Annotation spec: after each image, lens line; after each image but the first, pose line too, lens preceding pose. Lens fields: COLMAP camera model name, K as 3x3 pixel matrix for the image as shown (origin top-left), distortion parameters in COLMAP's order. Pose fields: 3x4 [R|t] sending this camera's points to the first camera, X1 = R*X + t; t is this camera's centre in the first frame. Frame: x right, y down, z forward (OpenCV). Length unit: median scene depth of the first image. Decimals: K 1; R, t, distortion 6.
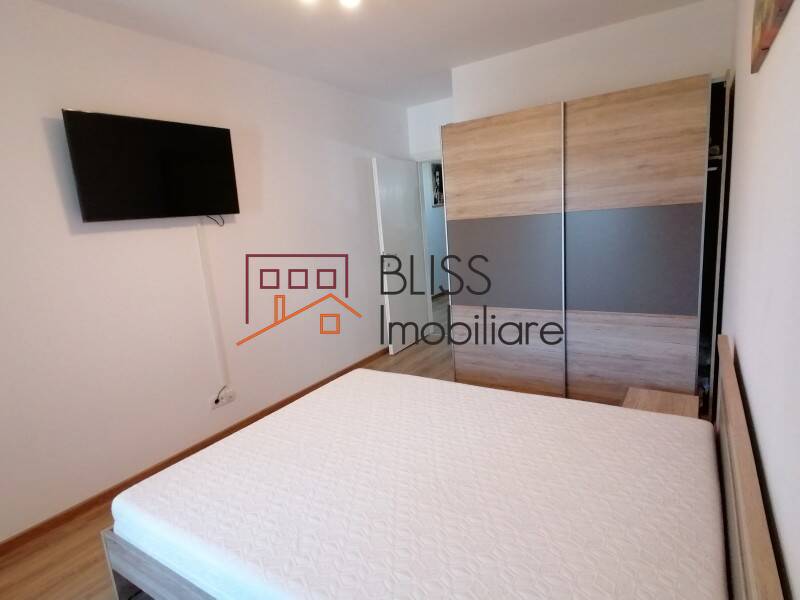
lens RADIAL K [[457.8, 0, 399.5], [0, 457.8, 299.8], [0, 0, 1]] dist [0.000139, 0.000005]
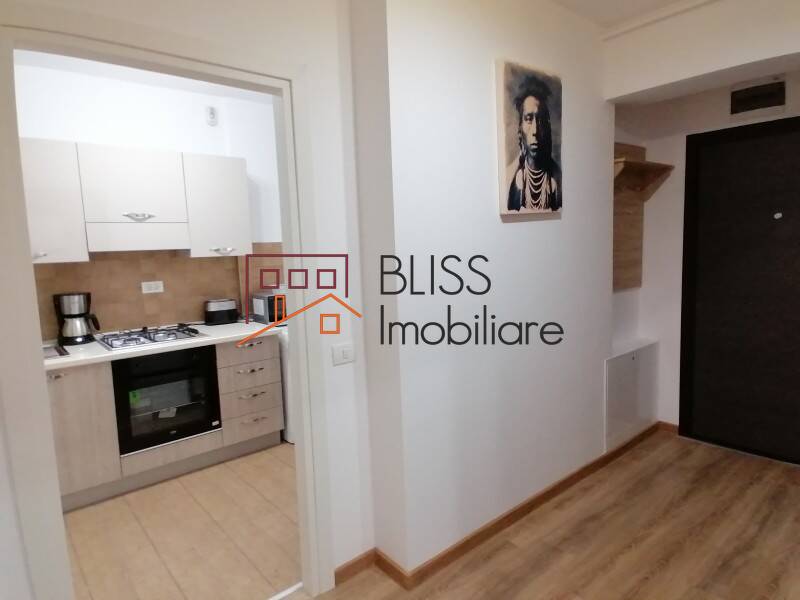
lens RADIAL K [[514.9, 0, 399.9], [0, 514.9, 299.3], [0, 0, 1]] dist [-0.000080, 0.000049]
pose [[0.959691, 0.072059, -0.271664, 0.101157], [-0.088493, 0.994884, -0.048724, -0.132075], [0.266763, 0.070800, 0.961158, 0.679276]]
